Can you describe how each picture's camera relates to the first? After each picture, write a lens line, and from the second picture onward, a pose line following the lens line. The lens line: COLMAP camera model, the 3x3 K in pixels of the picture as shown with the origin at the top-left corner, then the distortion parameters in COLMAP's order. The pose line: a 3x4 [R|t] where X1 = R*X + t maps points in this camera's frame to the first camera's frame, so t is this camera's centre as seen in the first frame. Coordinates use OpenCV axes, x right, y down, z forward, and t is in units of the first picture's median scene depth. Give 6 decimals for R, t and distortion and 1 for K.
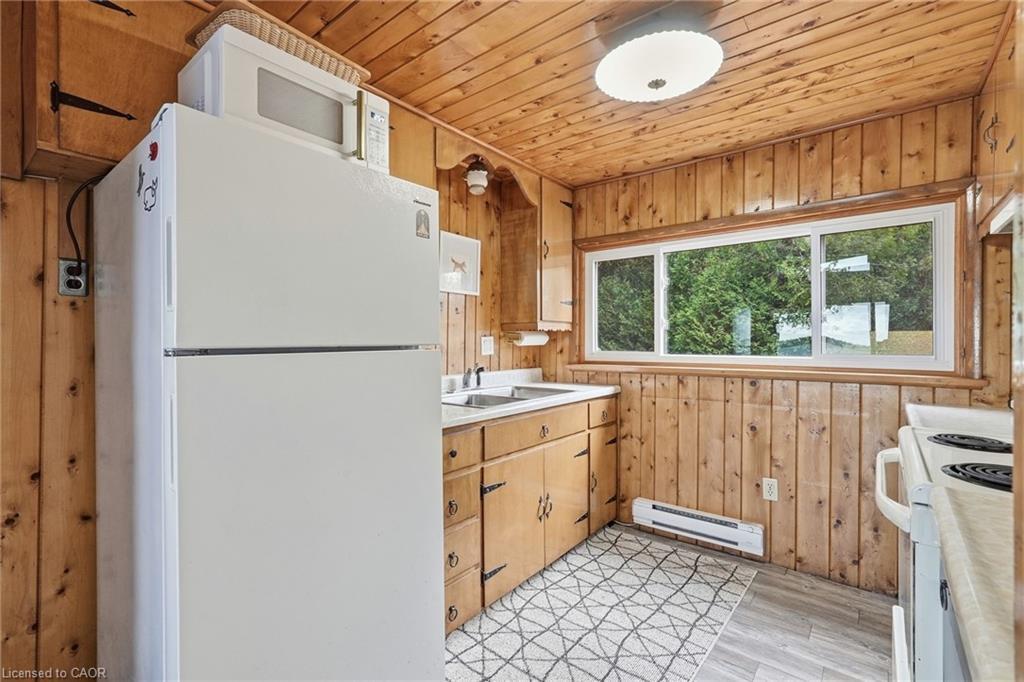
lens RADIAL K [[459.8, 0, 512.0], [0, 459.8, 341.0], [0, 0, 1]] dist [-0.004952, 0.000167]
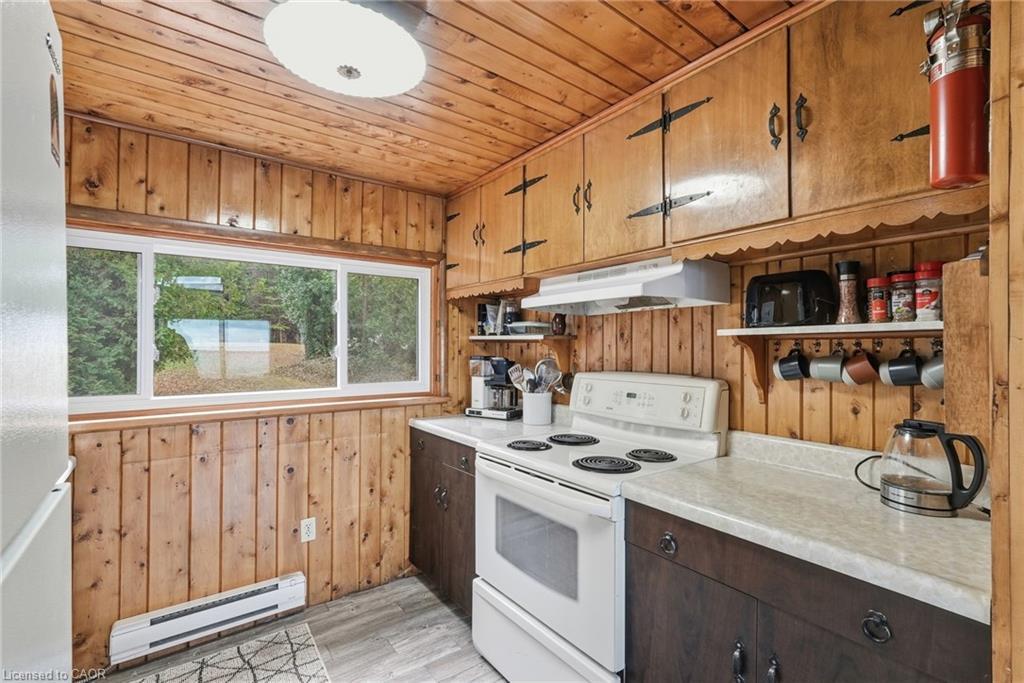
lens RADIAL K [[458.5, 0, 512.0], [0, 458.5, 341.5], [0, 0, 1]] dist [-0.034951, 0.017299]
pose [[0.233526, 0.012361, 0.972272, -0.251882], [0.002031, 0.999911, -0.013201, -0.052710], [-0.972349, 0.005058, 0.233480, 0.360113]]
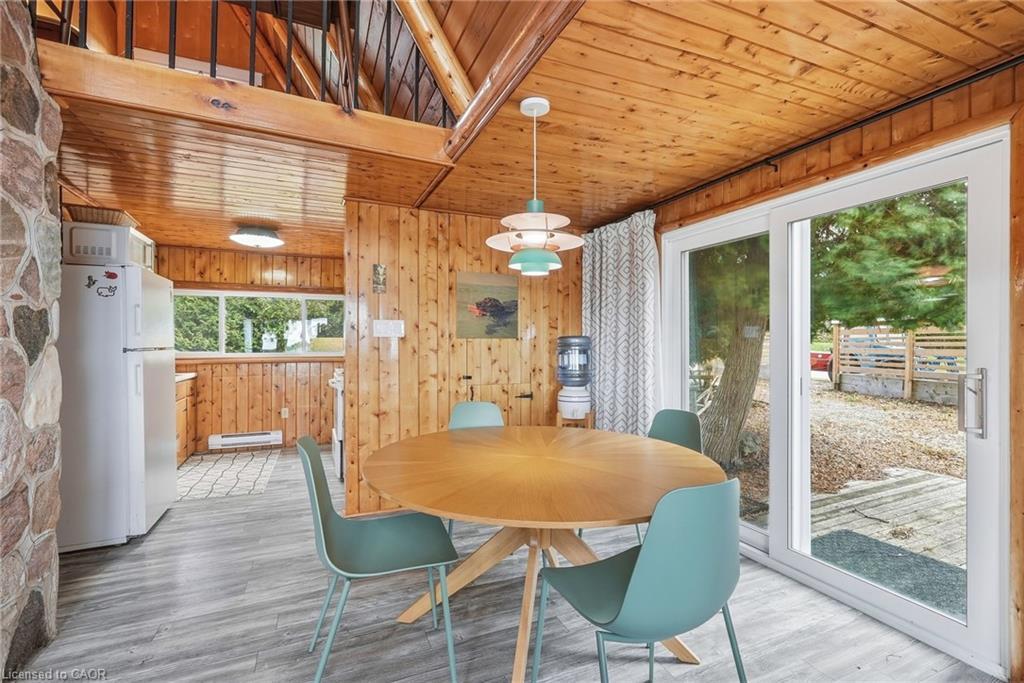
lens RADIAL K [[459.8, 0, 512.0], [0, 459.8, 341.5], [0, 0, 1]] dist [-0.004952, 0.000167]
pose [[0.472551, 0.003655, 0.881296, -0.840113], [0.003613, 0.999975, -0.006084, -0.001116], [-0.881296, 0.006059, 0.472526, -0.971721]]
